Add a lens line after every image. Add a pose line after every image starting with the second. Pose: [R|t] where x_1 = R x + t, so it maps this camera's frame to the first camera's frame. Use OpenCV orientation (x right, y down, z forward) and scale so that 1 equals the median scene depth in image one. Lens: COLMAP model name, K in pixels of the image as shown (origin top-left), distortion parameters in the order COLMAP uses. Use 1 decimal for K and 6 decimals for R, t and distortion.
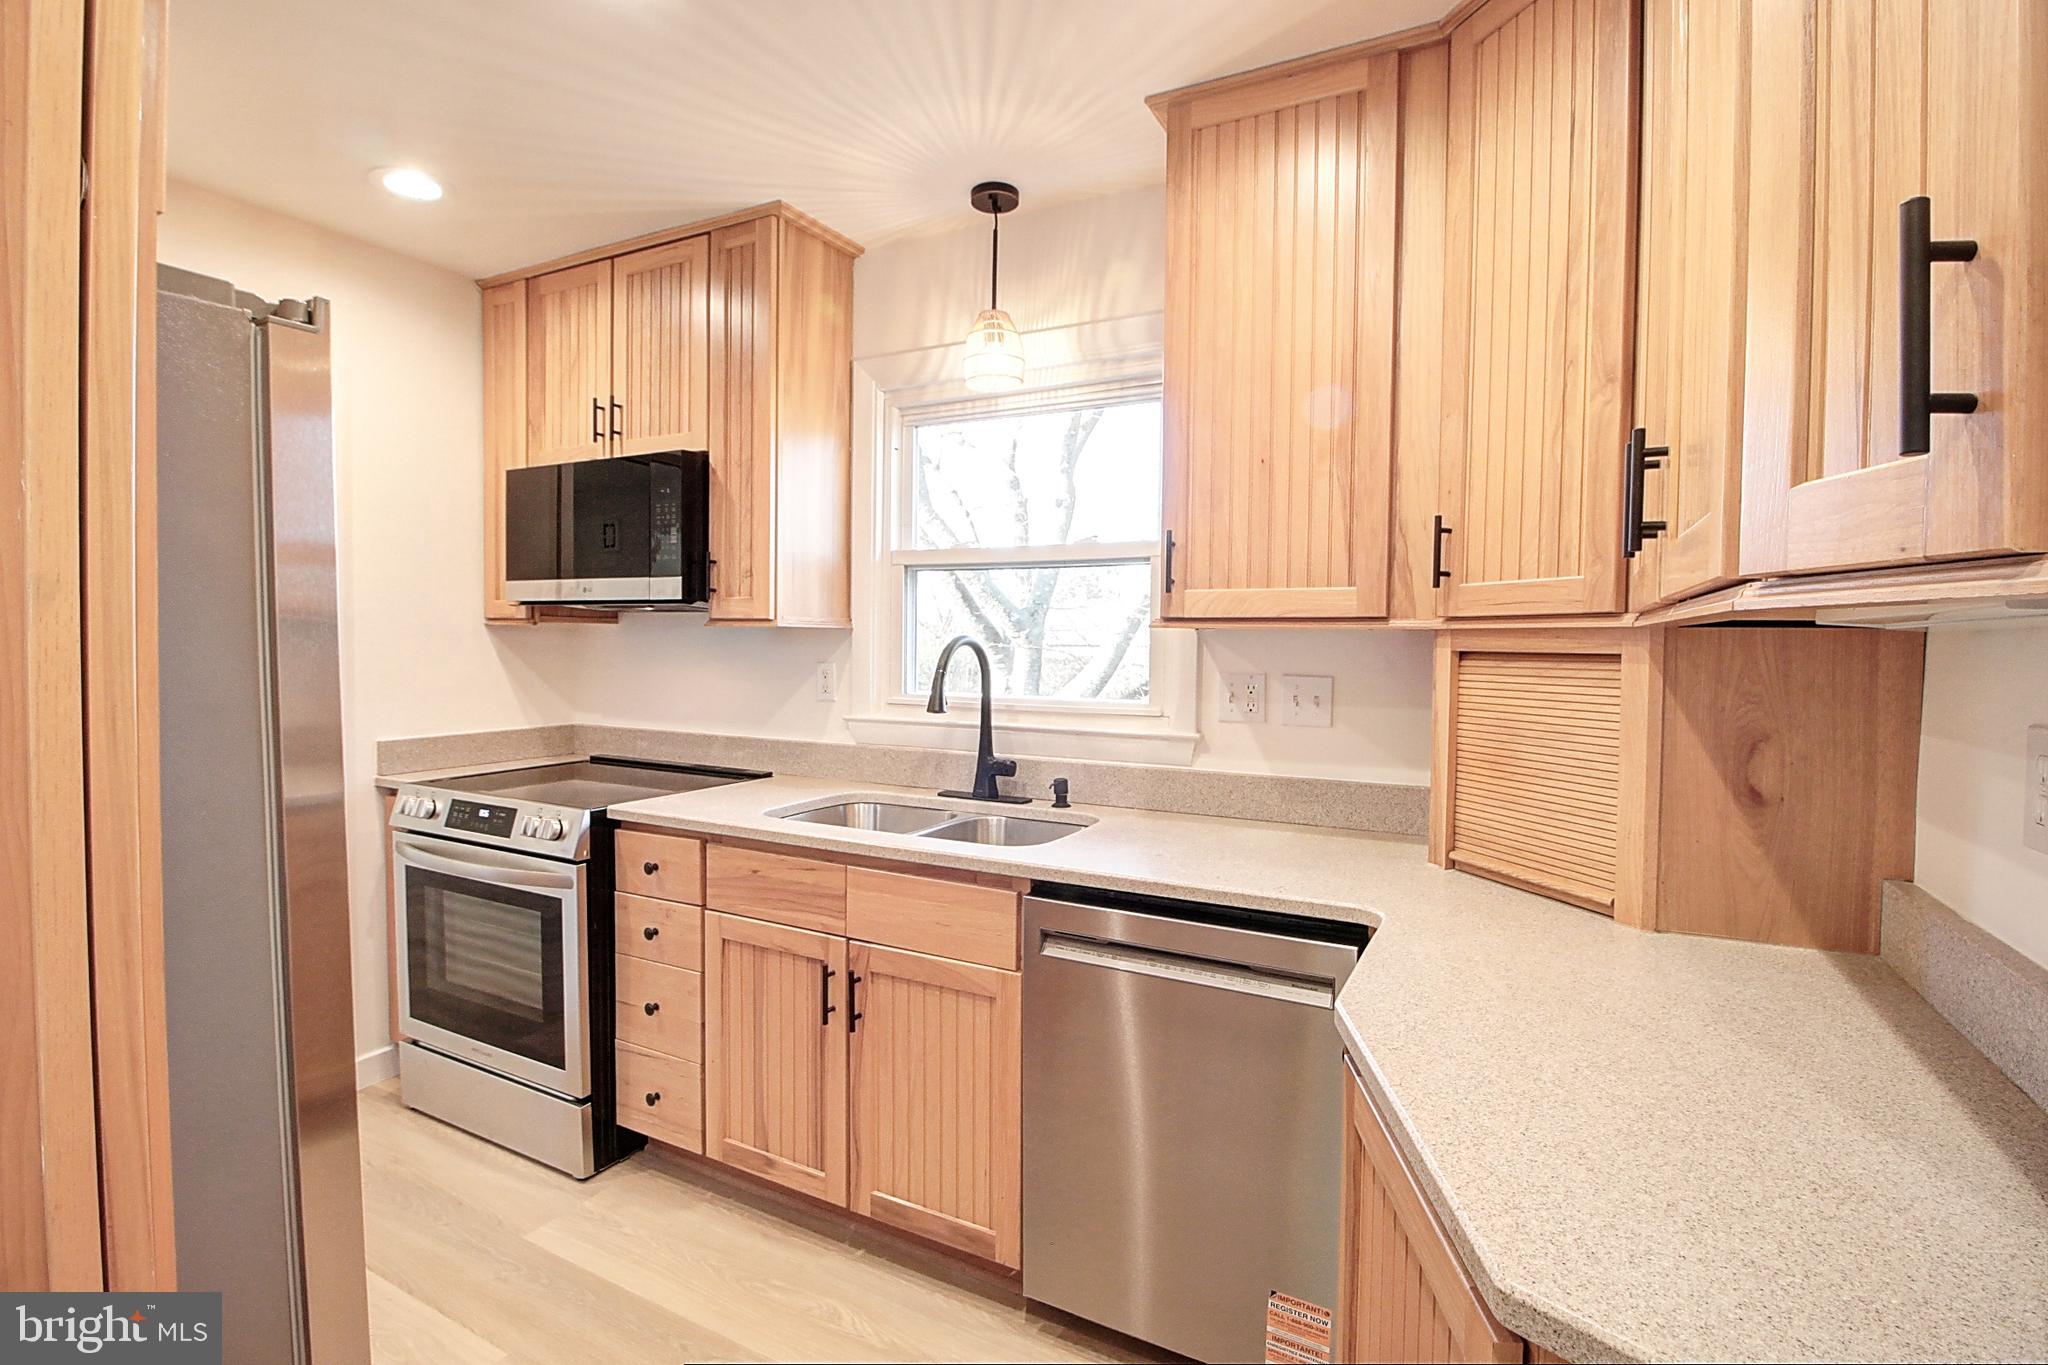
lens RADIAL K [[955.1, 0, 1030.7], [0, 955.1, 668.8], [0, 0, 1]] dist [0.000474, -0.010241]
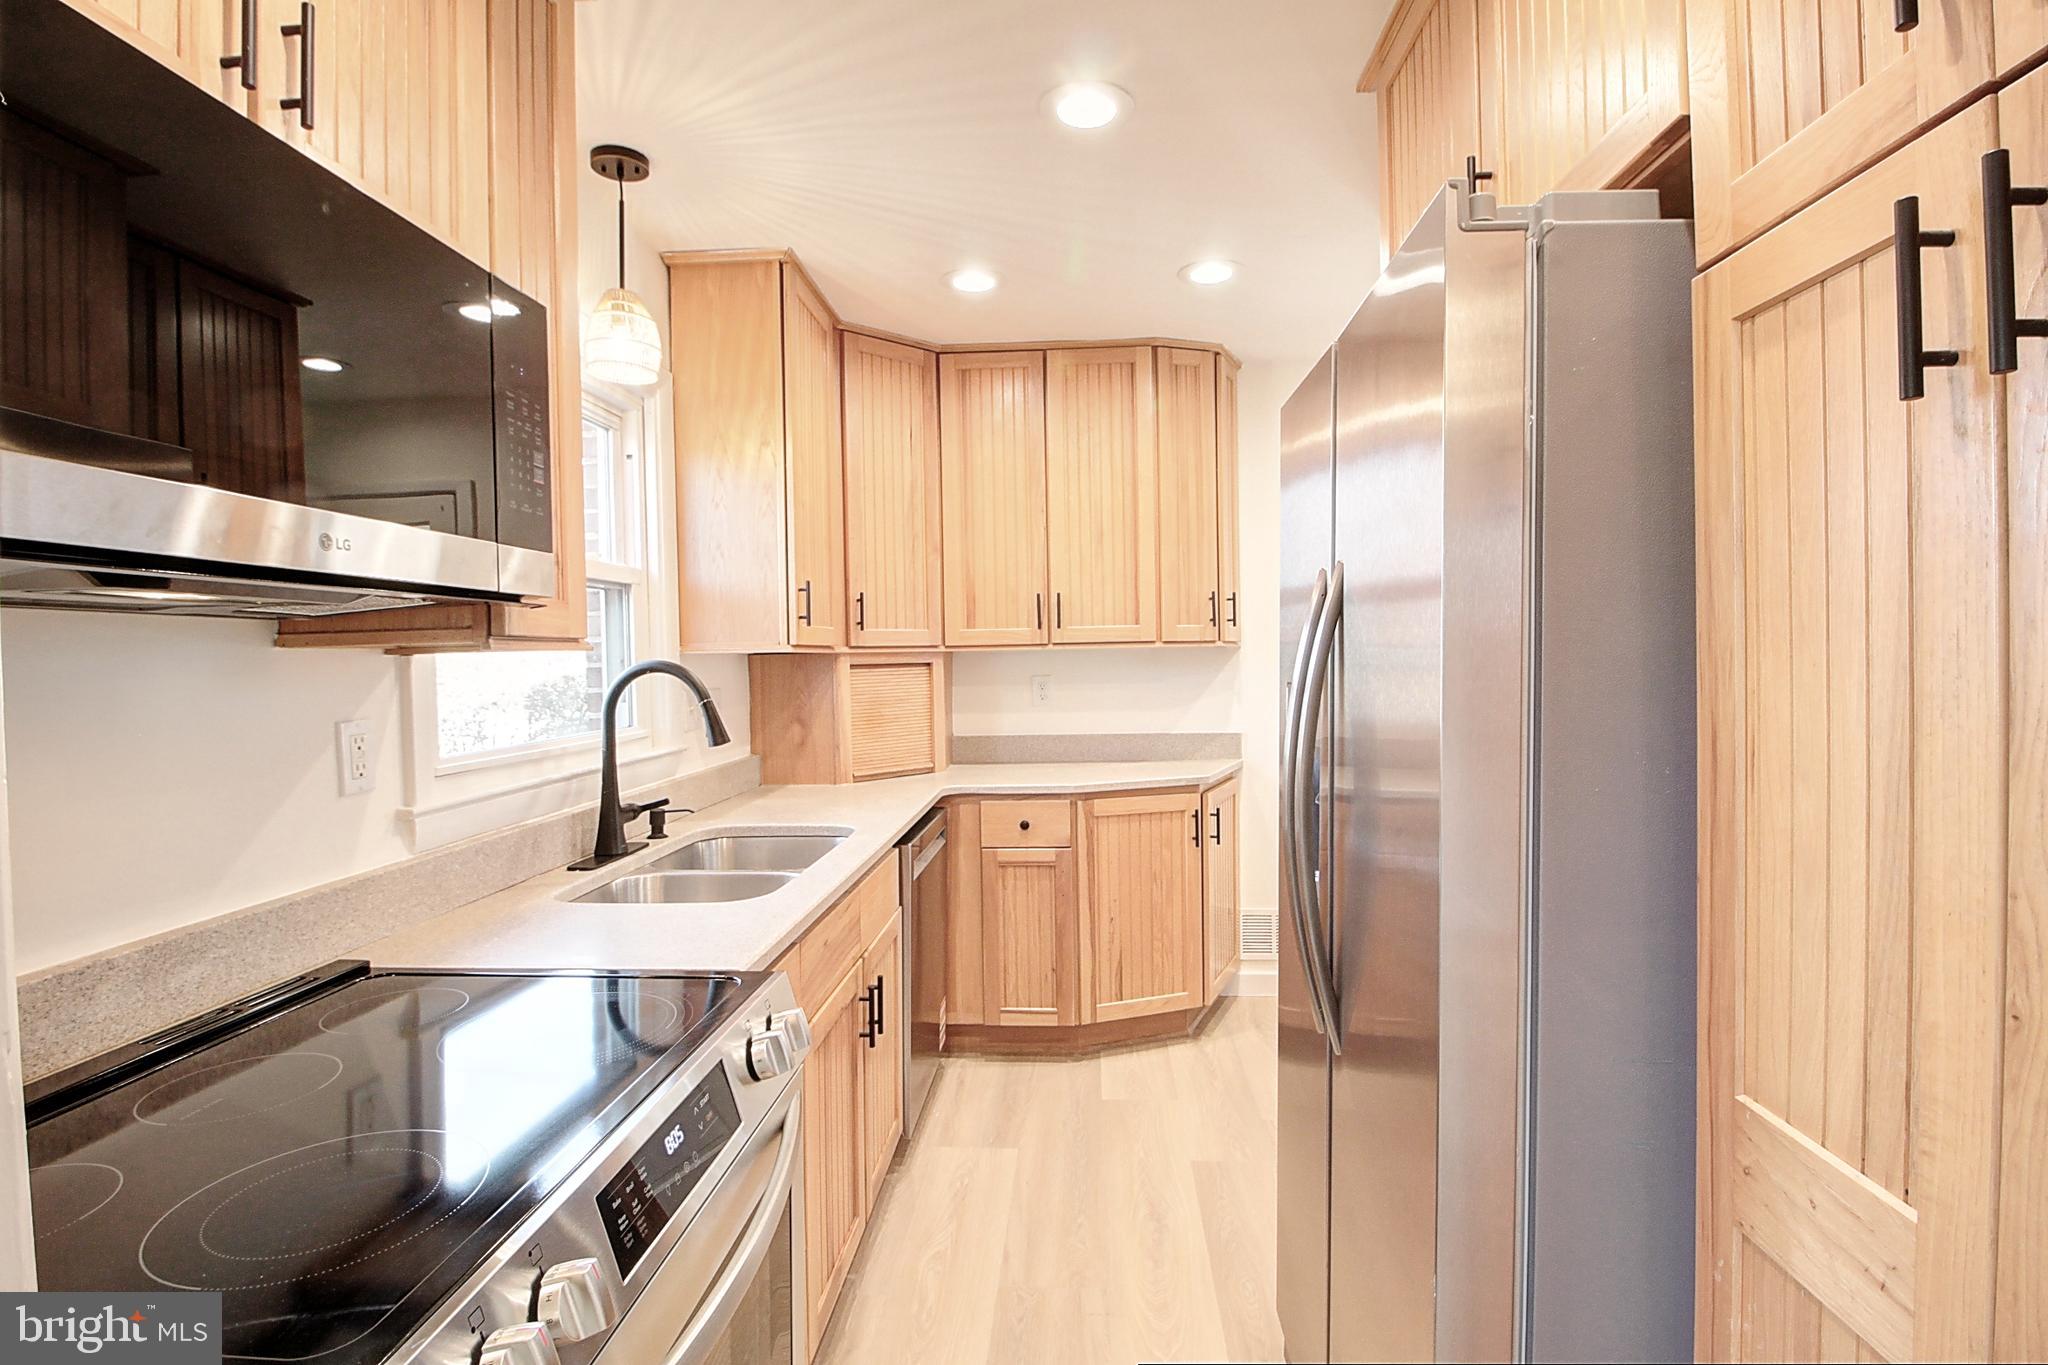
lens RADIAL K [[955.1, 0, 1030.7], [0, 955.1, 668.8], [0, 0, 1]] dist [0.000474, -0.010241]
pose [[-0.416410, -0.017704, 0.909004, -0.923097], [0.038750, 0.998556, 0.037199, -0.043550], [-0.908351, 0.050714, -0.415123, 0.963911]]
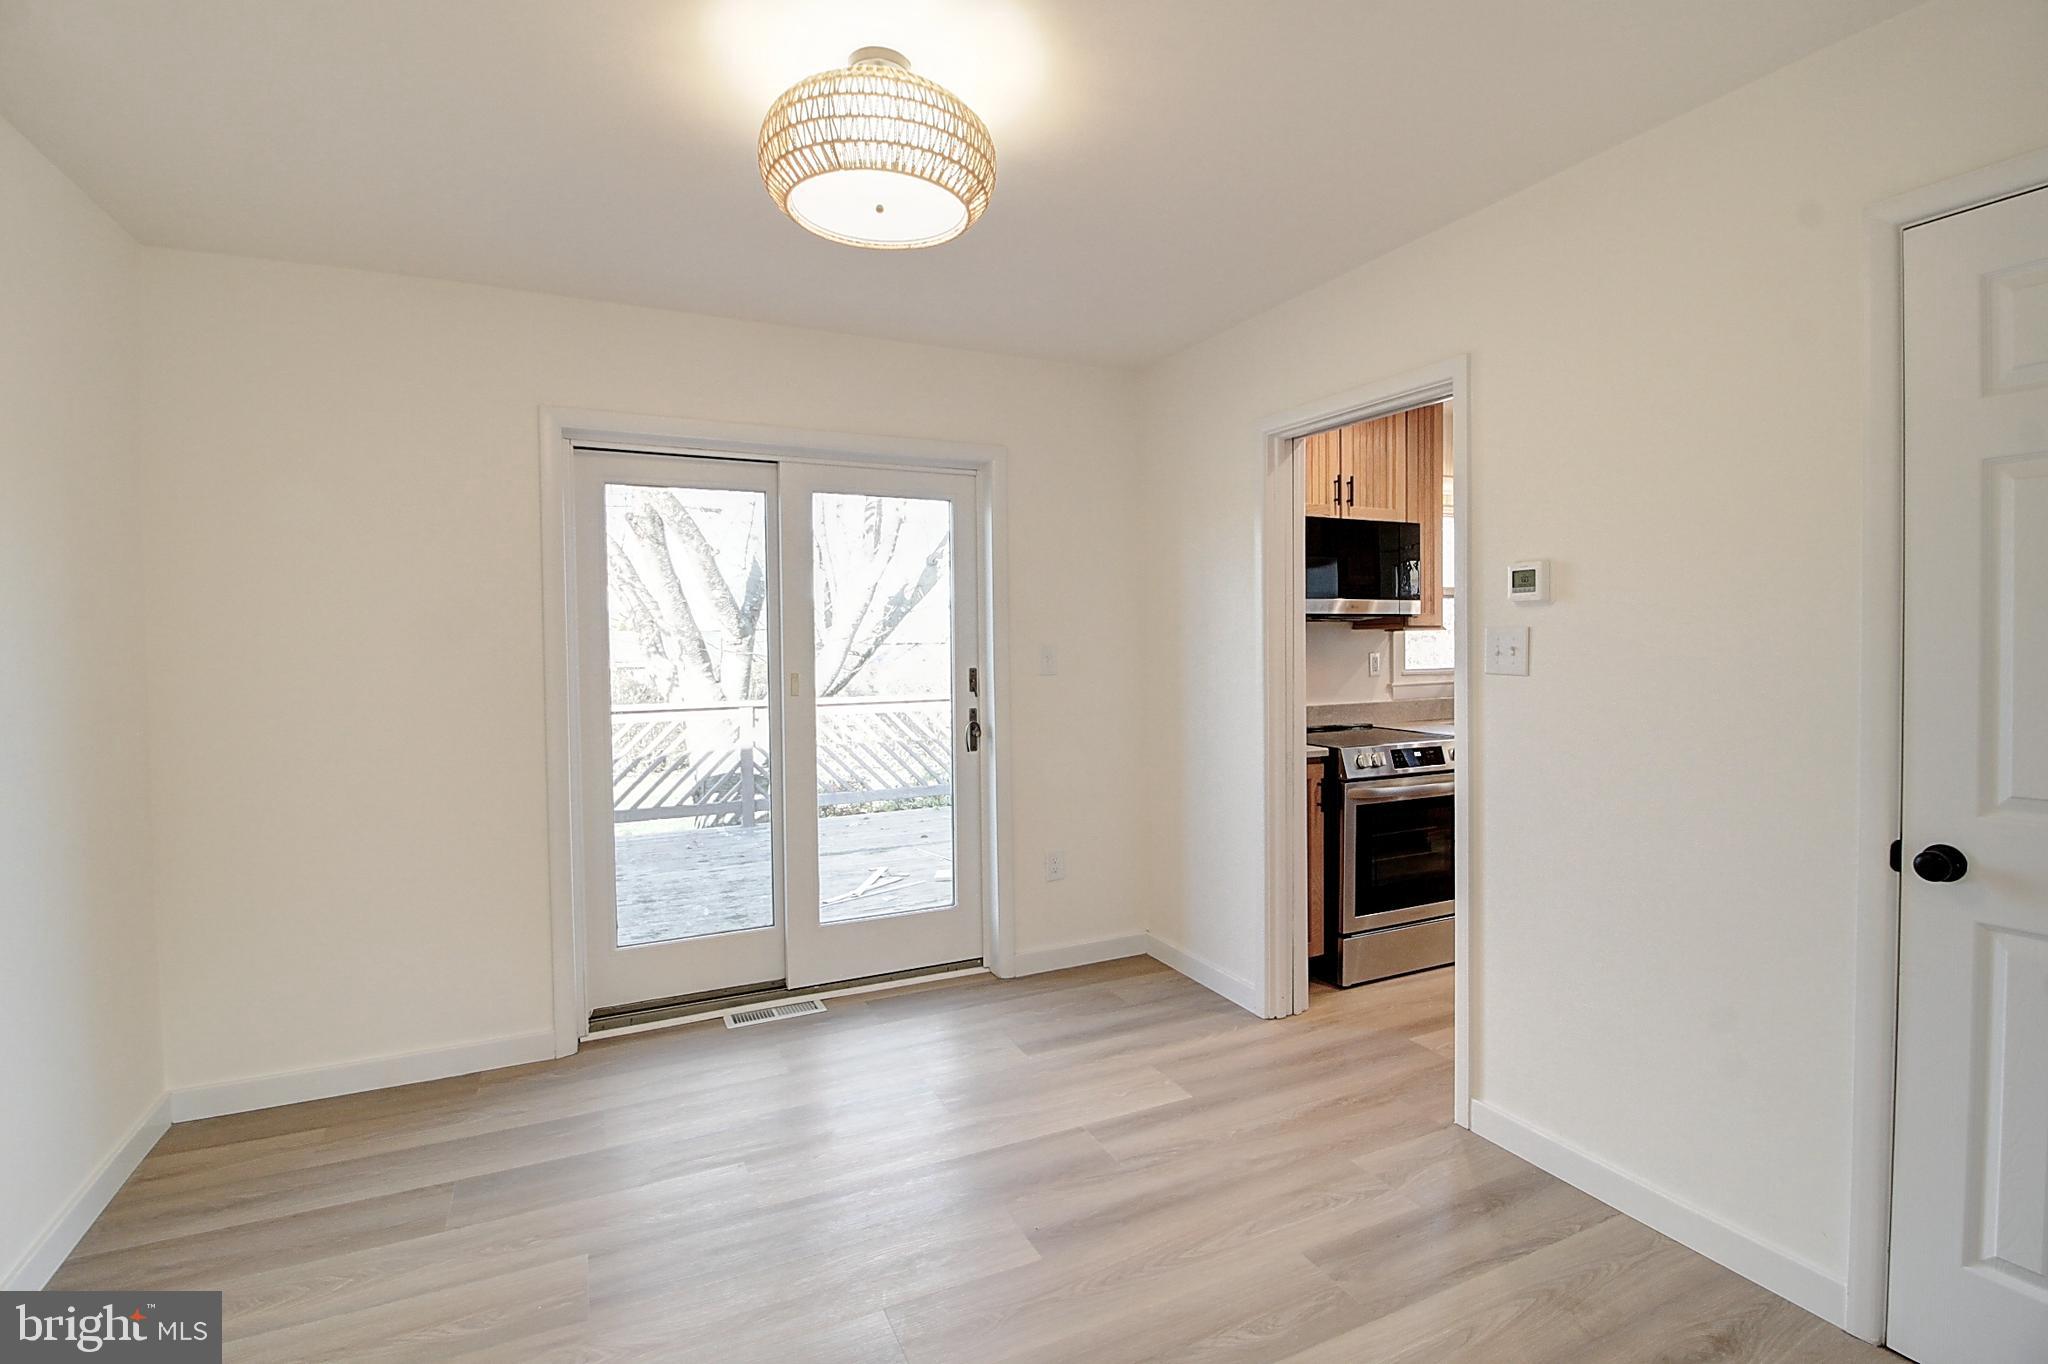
lens RADIAL K [[955.1, 0, 1030.7], [0, 955.1, 668.3], [0, 0, 1]] dist [0.000474, -0.010241]
pose [[0.593752, -0.041038, 0.803601, -2.059119], [0.044172, 0.998855, 0.018373, -0.039993], [-0.803434, 0.024587, 0.594885, 0.550540]]
